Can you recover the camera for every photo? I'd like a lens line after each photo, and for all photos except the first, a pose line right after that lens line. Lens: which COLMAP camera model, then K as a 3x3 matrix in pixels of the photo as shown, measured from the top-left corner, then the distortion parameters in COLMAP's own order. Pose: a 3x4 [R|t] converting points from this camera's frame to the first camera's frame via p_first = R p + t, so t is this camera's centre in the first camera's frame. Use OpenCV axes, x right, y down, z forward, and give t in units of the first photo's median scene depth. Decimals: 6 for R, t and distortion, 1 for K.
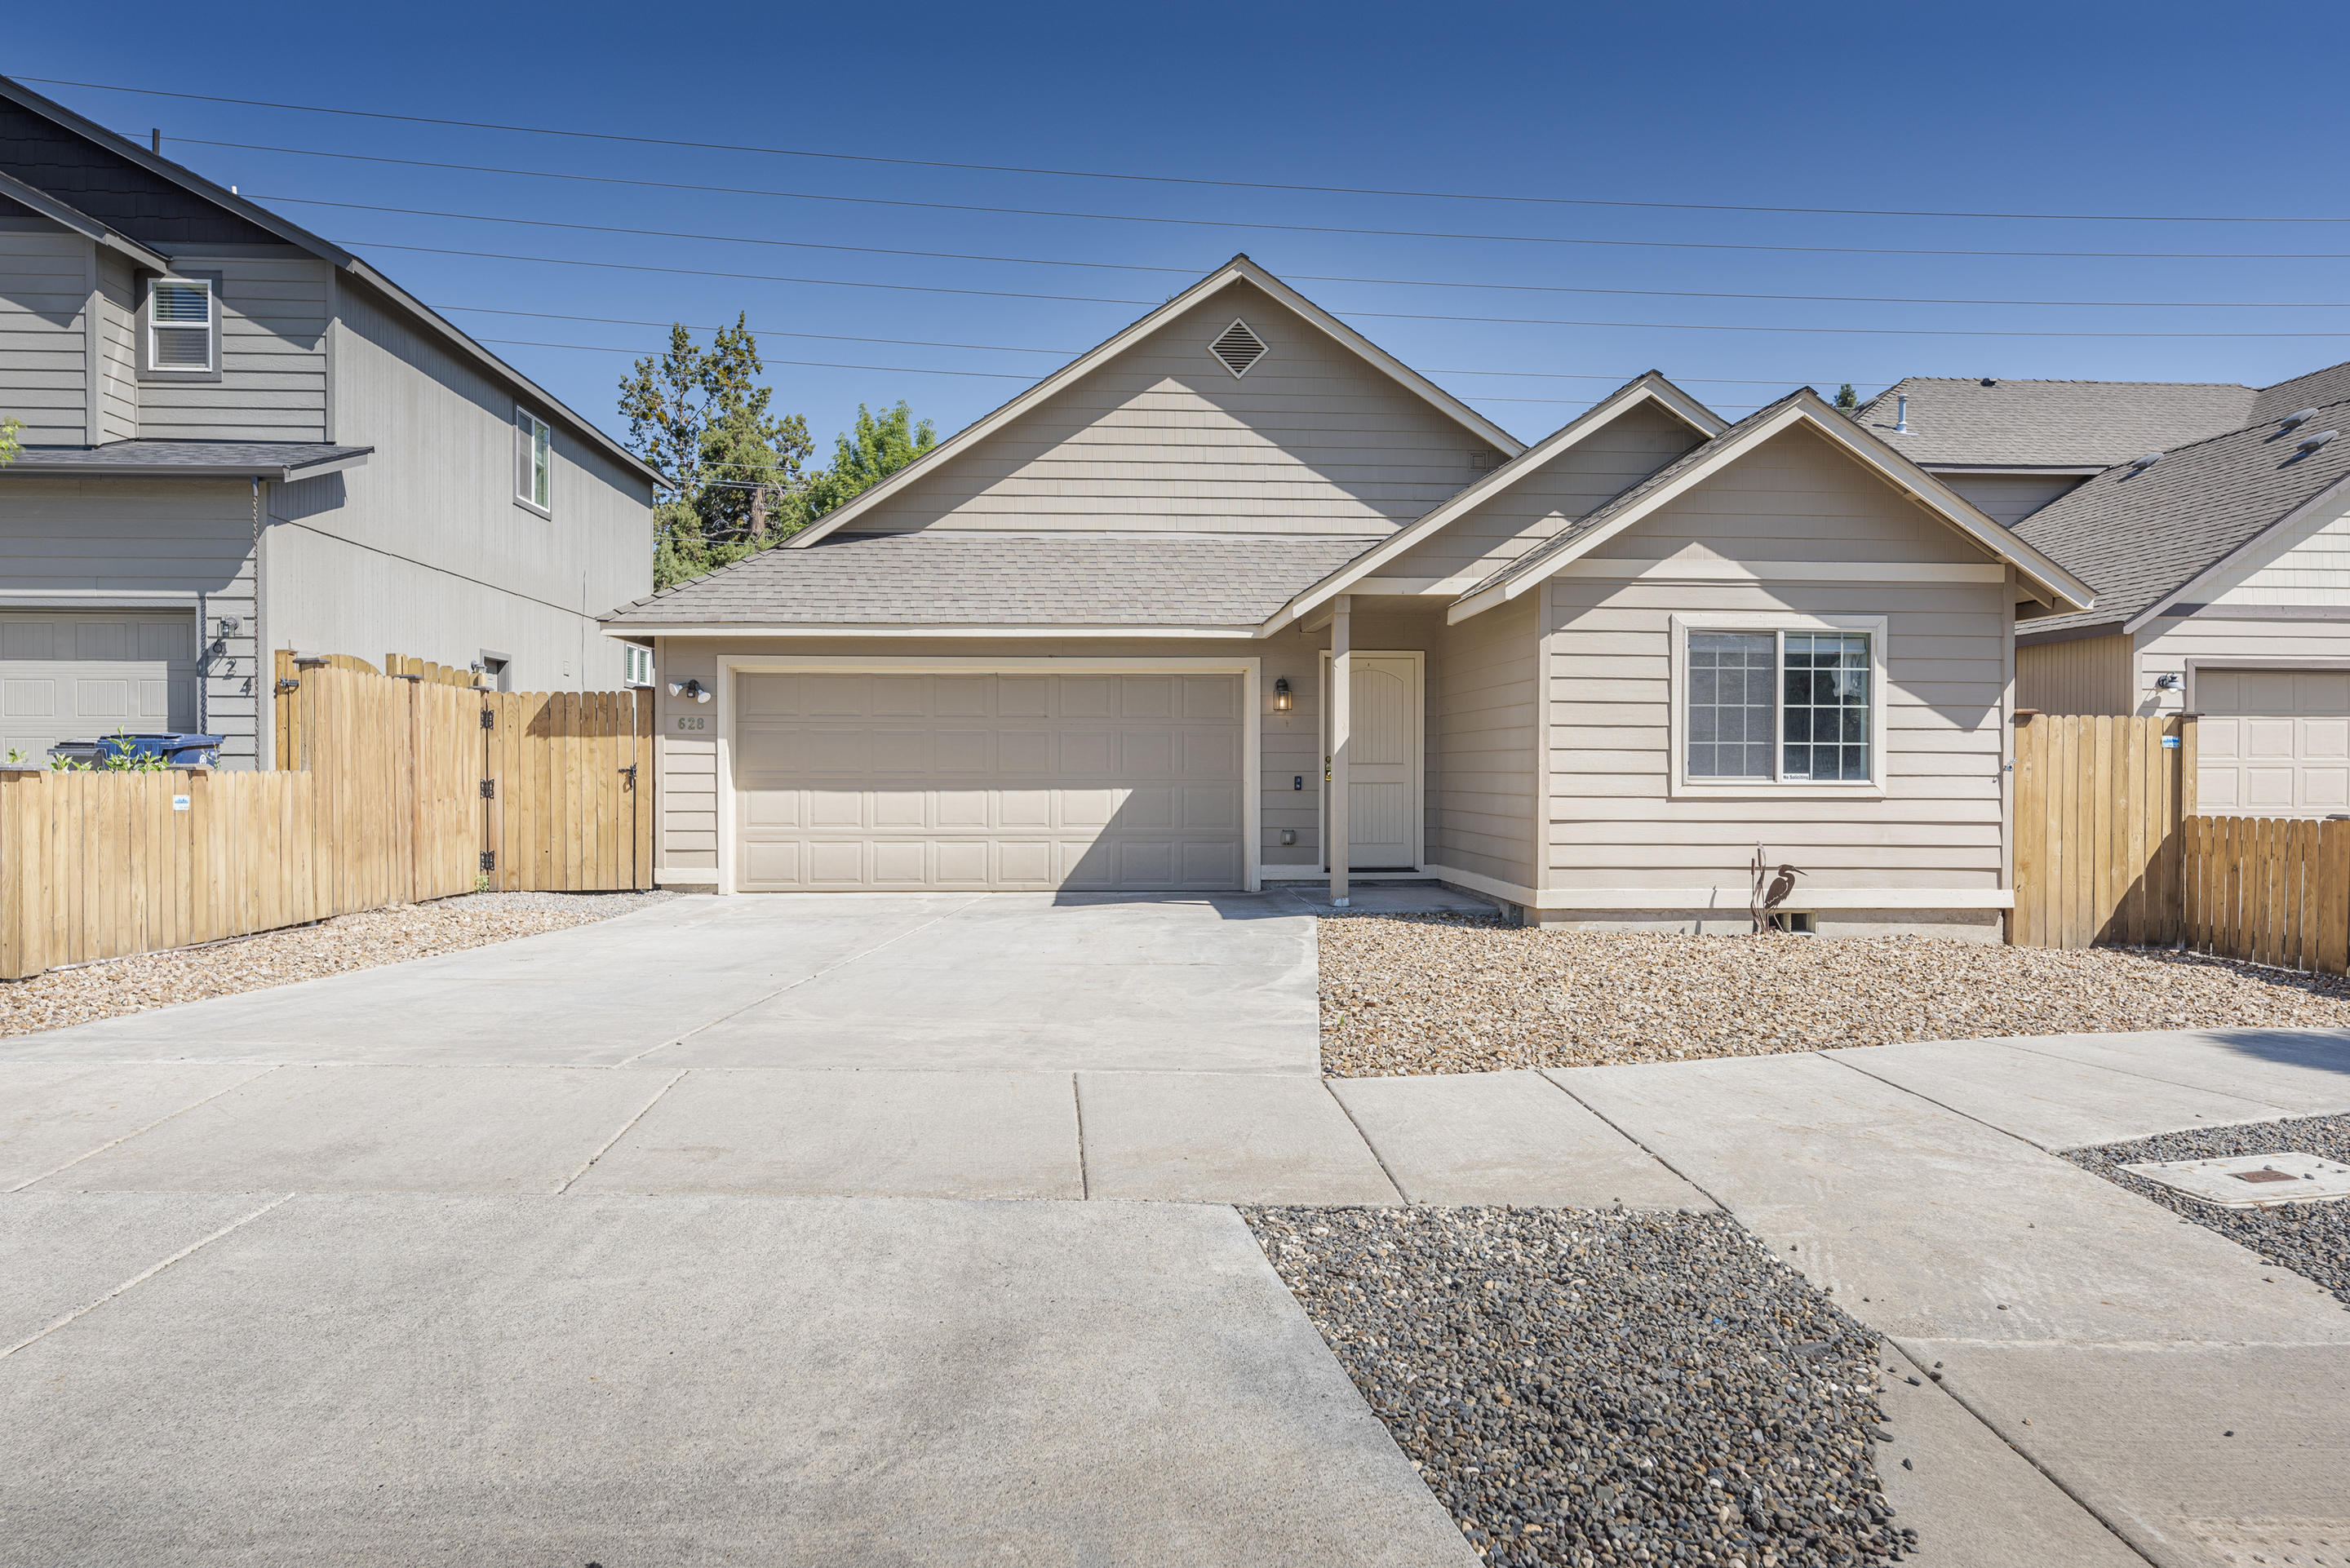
lens RADIAL K [[1485.8, 0, 1179.3], [0, 1485.8, 788.7], [0, 0, 1]] dist [-0.000662, -0.000810]
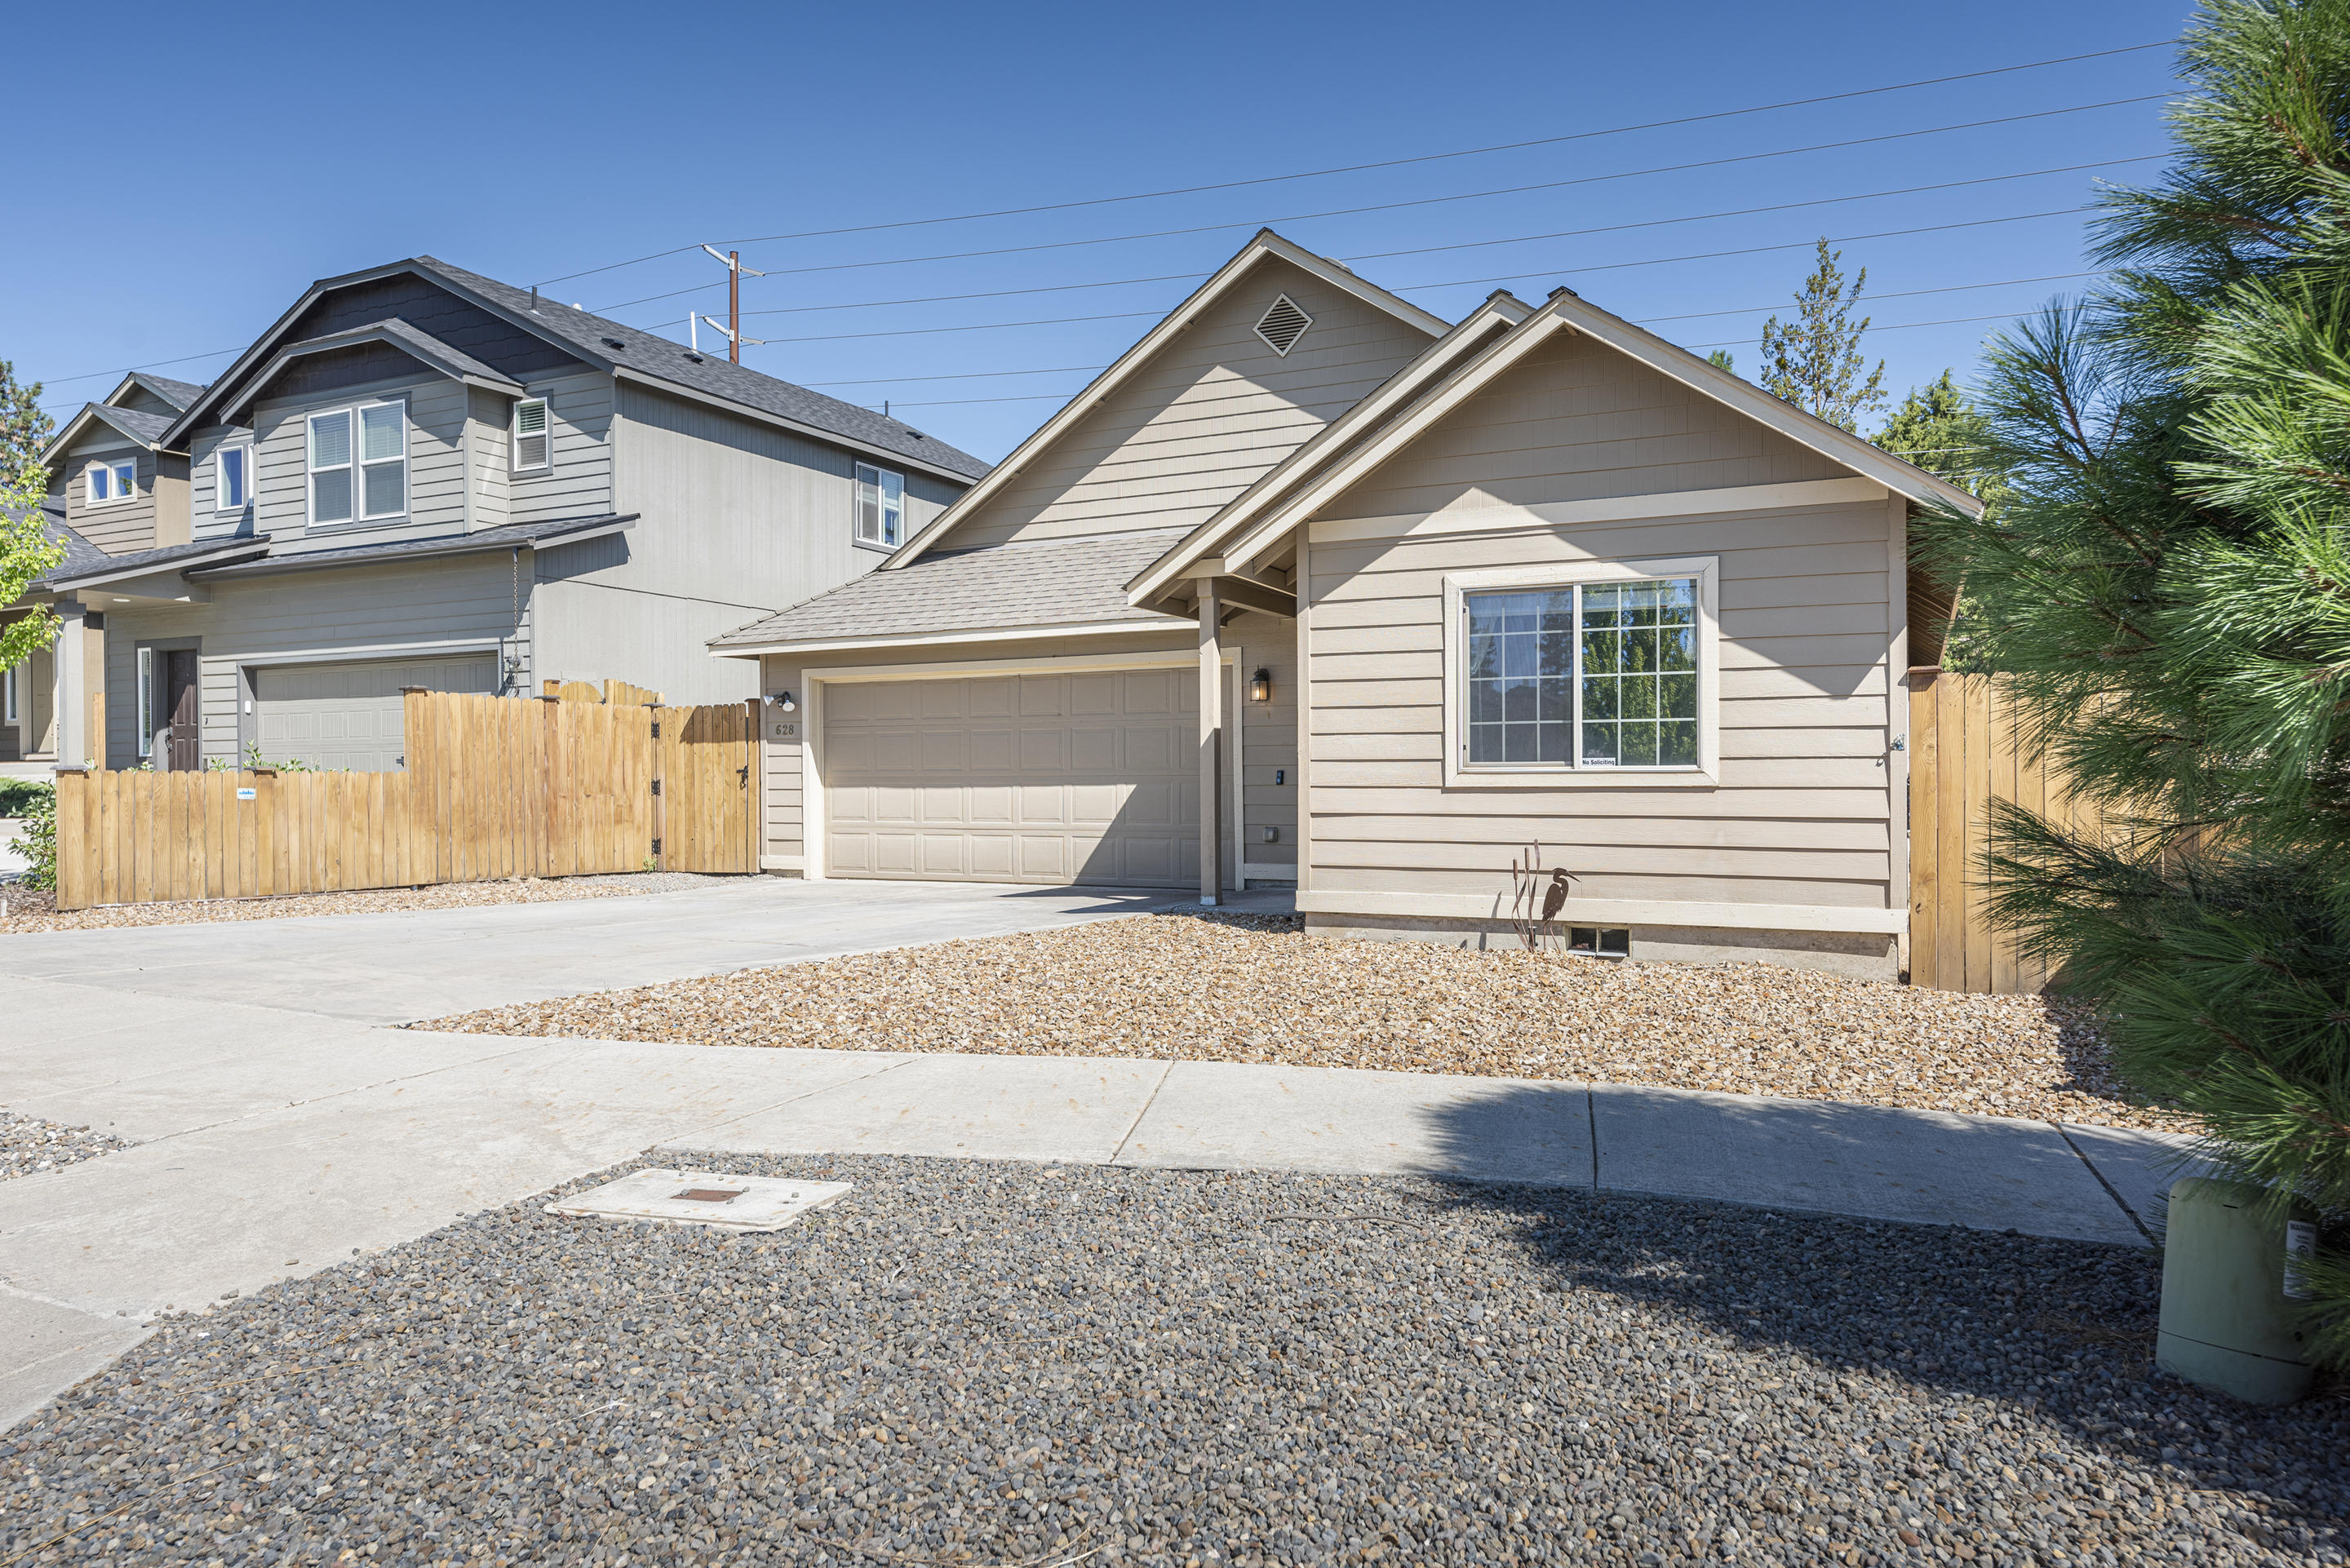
lens RADIAL K [[1520.3, 0, 1180.3], [0, 1520.3, 785.8], [0, 0, 1]] dist [-0.000864, 0.000361]
pose [[0.868300, -0.005349, -0.496010, 0.588083], [0.001486, 0.999965, -0.008184, 0.011063], [0.496037, 0.006369, 0.868278, 0.147983]]
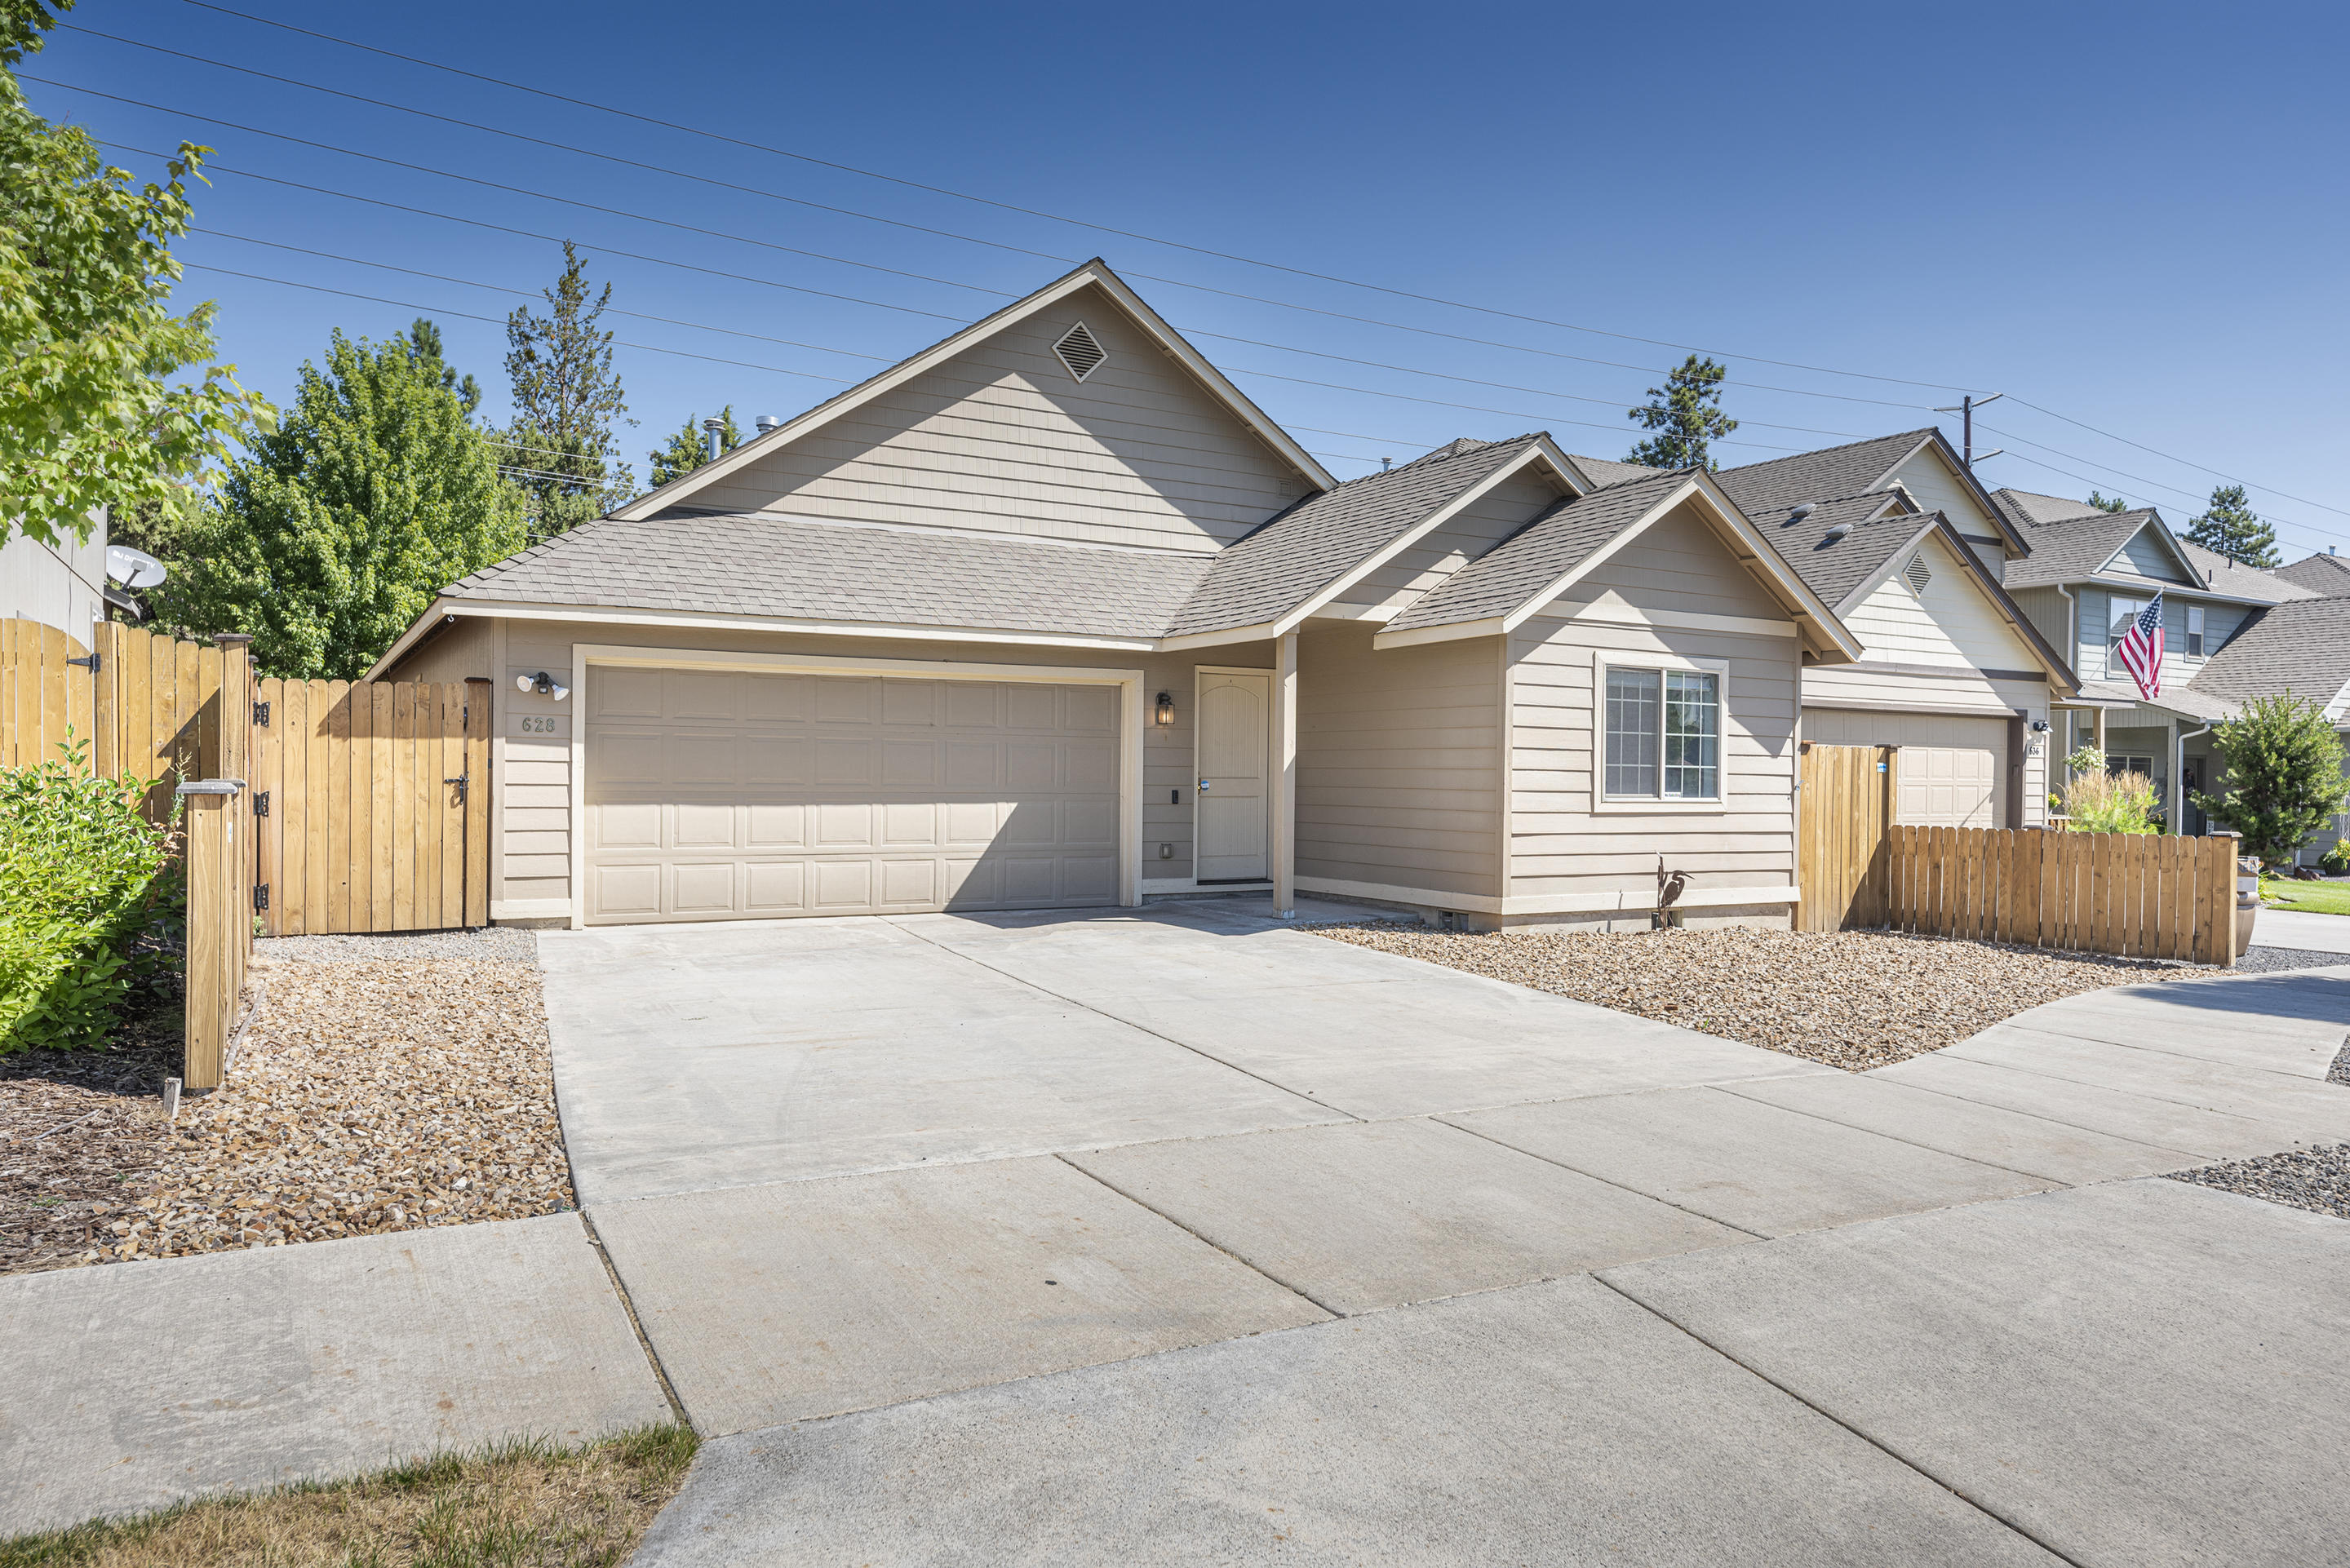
lens RADIAL K [[1520.3, 0, 1180.3], [0, 1520.3, 785.8], [0, 0, 1]] dist [-0.000864, 0.000361]
pose [[0.896297, 0.004120, 0.443435, -0.433864], [-0.003444, 0.999991, -0.002328, -0.010156], [-0.443440, 0.000559, 0.896304, 0.090828]]
